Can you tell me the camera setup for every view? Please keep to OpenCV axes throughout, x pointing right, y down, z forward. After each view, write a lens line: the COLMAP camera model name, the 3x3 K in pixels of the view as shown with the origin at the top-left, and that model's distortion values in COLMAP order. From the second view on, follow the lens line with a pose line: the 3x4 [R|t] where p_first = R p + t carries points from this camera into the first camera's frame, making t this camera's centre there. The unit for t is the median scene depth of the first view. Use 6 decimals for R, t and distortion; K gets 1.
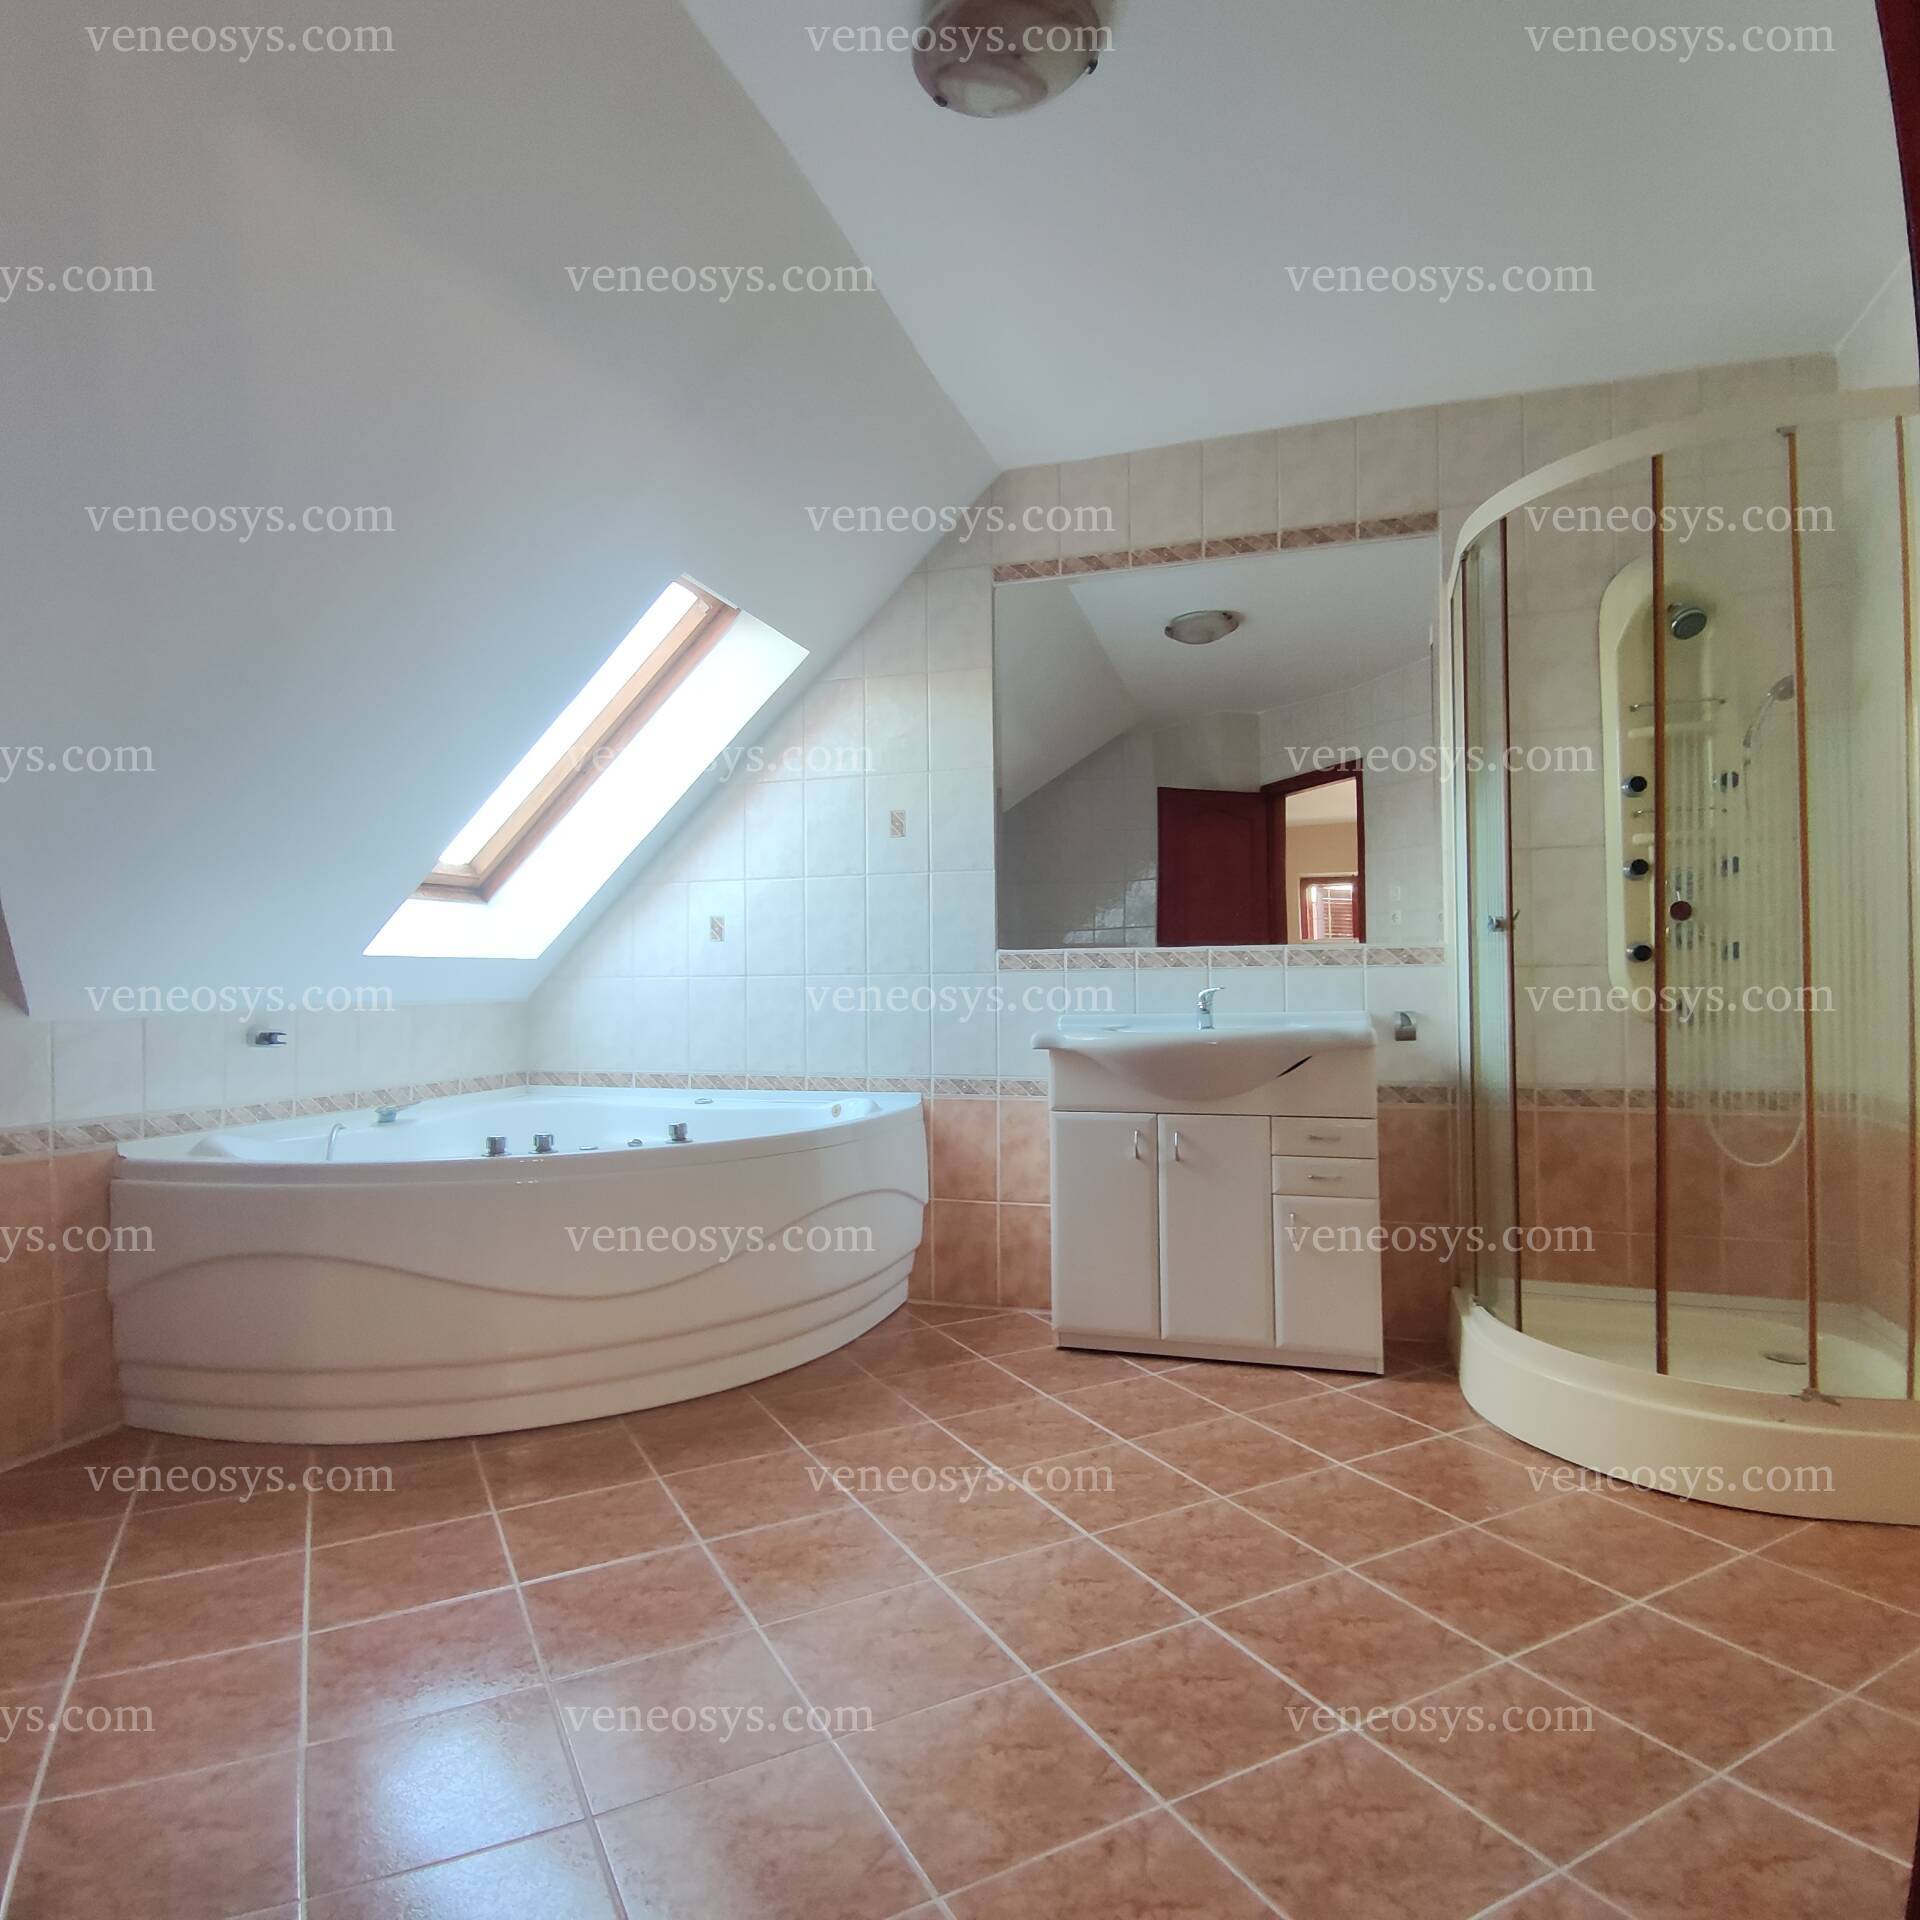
lens RADIAL K [[1180.7, 0, 960.0], [0, 1180.7, 960.0], [0, 0, 1]] dist [-0.001251, -0.000927]
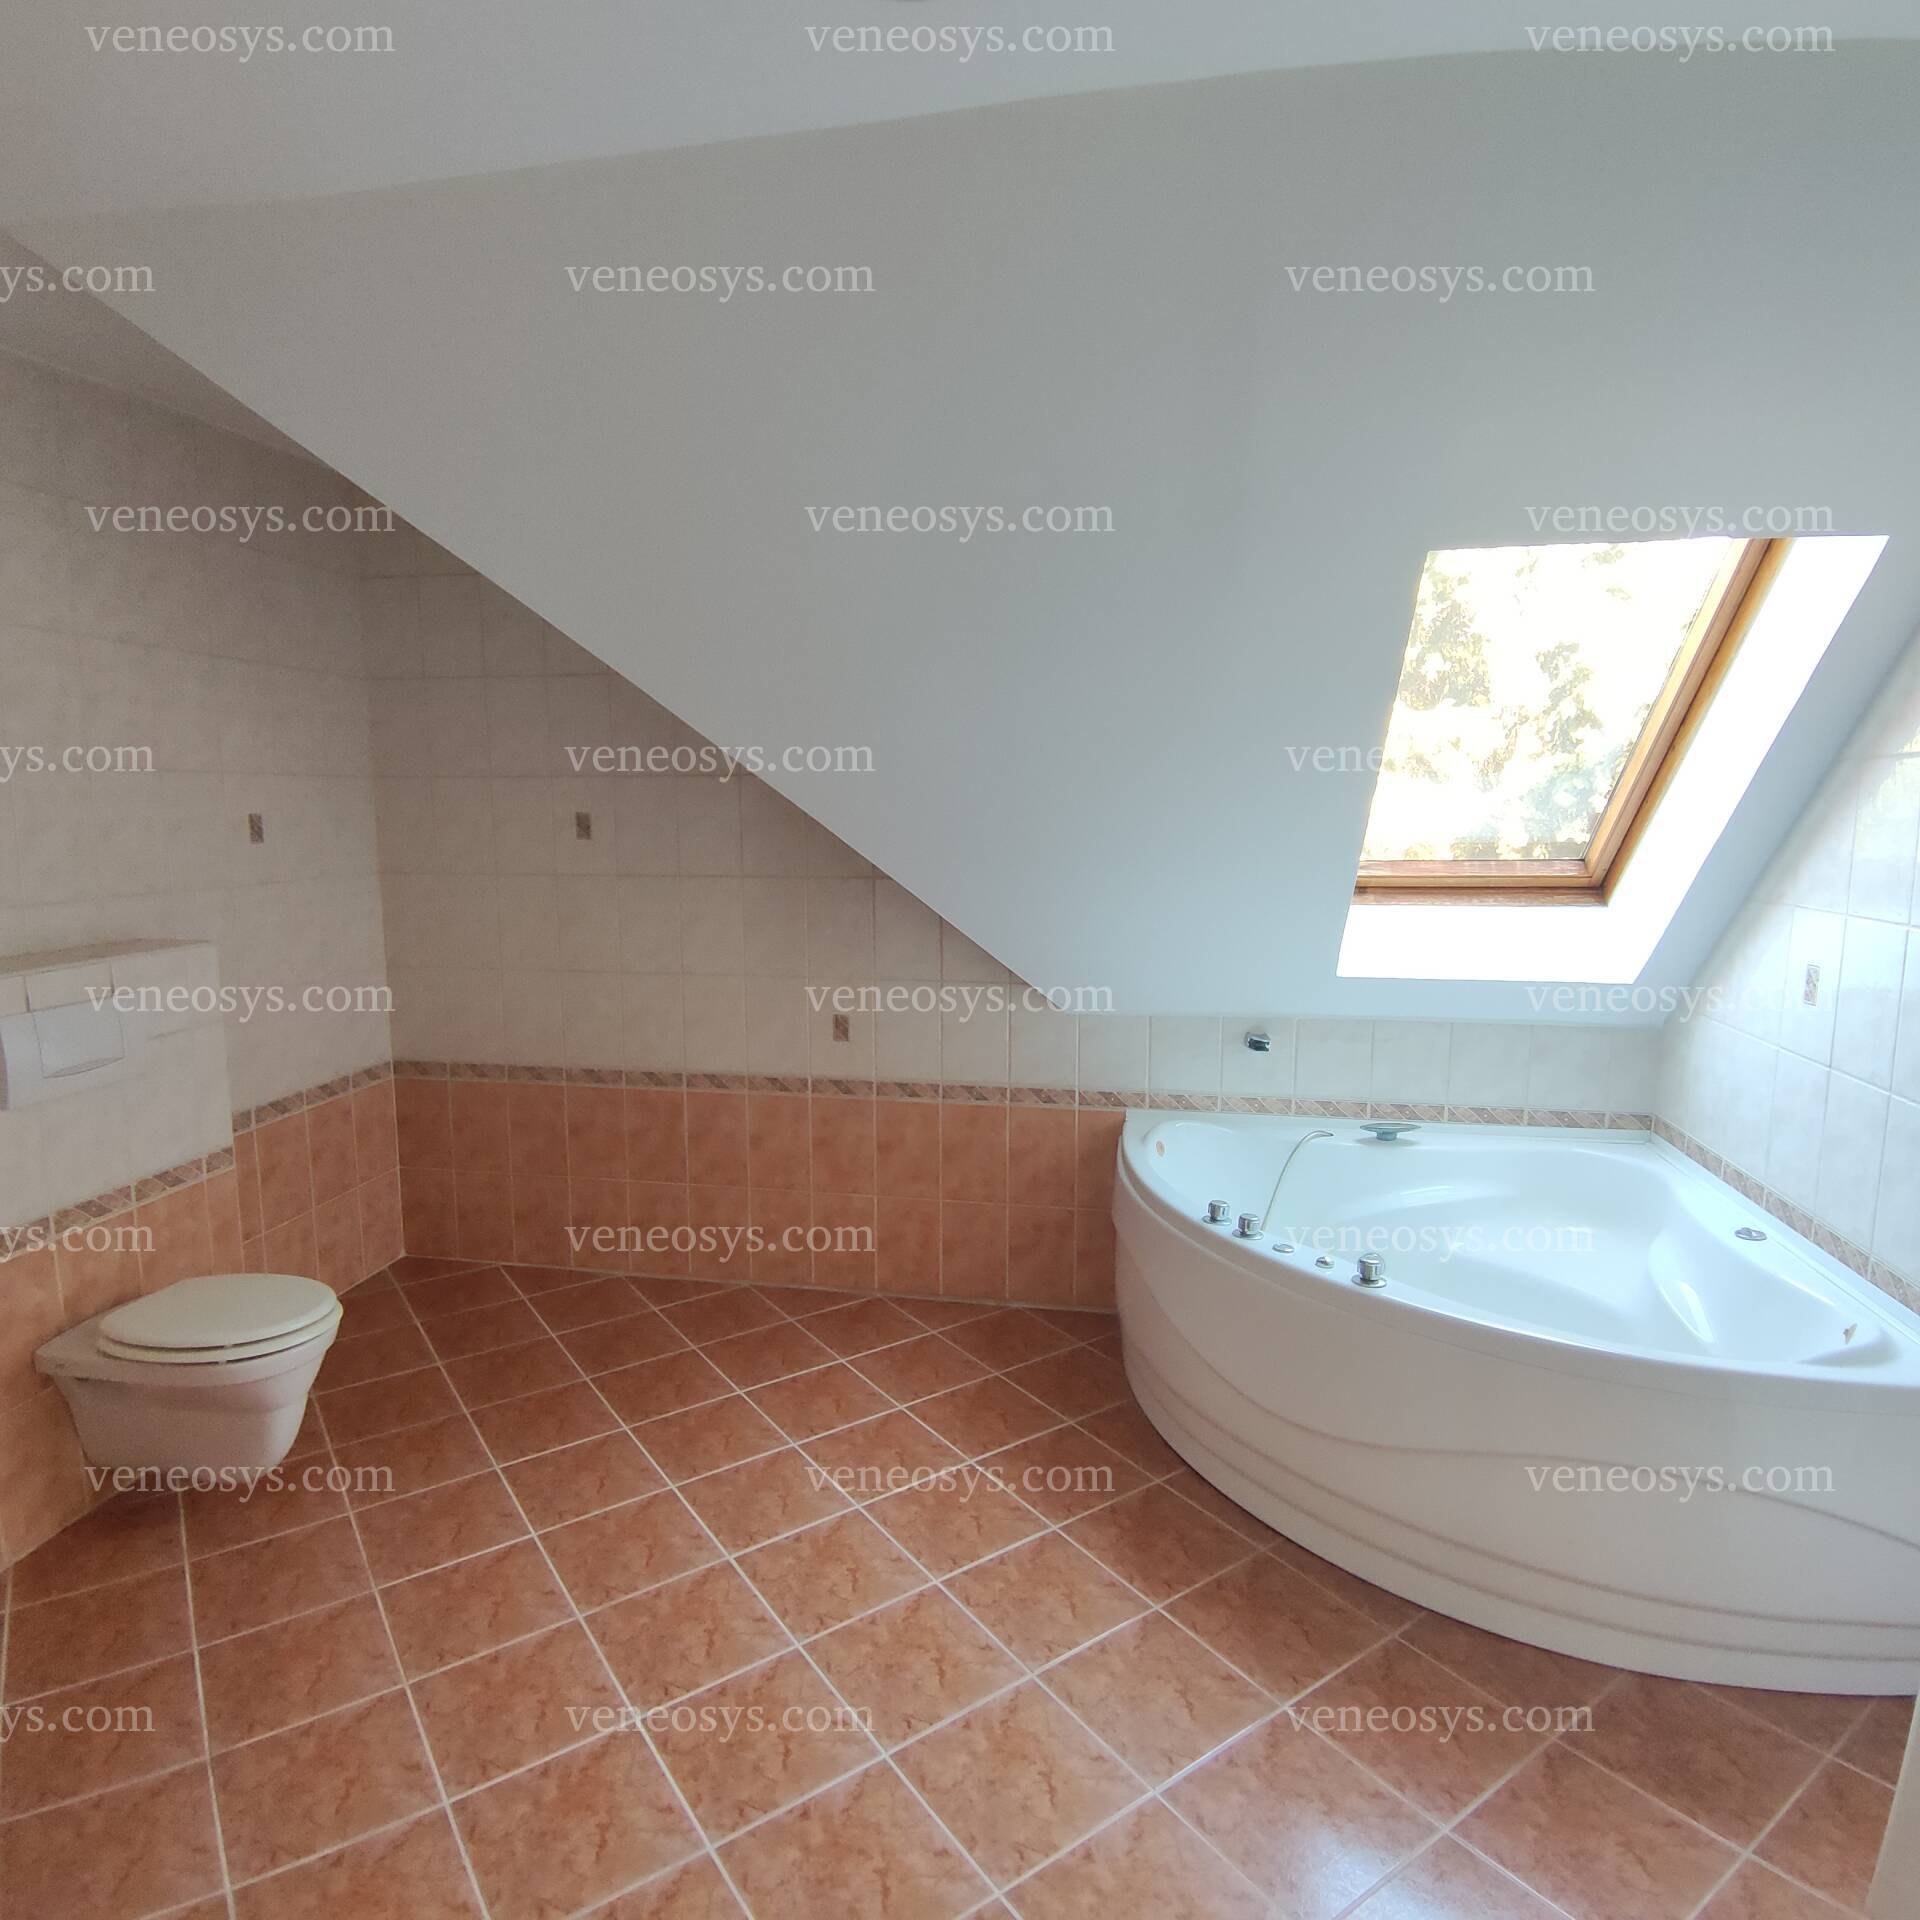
lens RADIAL K [[1180.7, 0, 960.0], [0, 1180.7, 960.0], [0, 0, 1]] dist [-0.001251, -0.000927]
pose [[0.114404, 0.145175, -0.982770, 0.471693], [0.016630, 0.988846, 0.148008, -0.181728], [0.993295, -0.033276, 0.110714, 0.590402]]
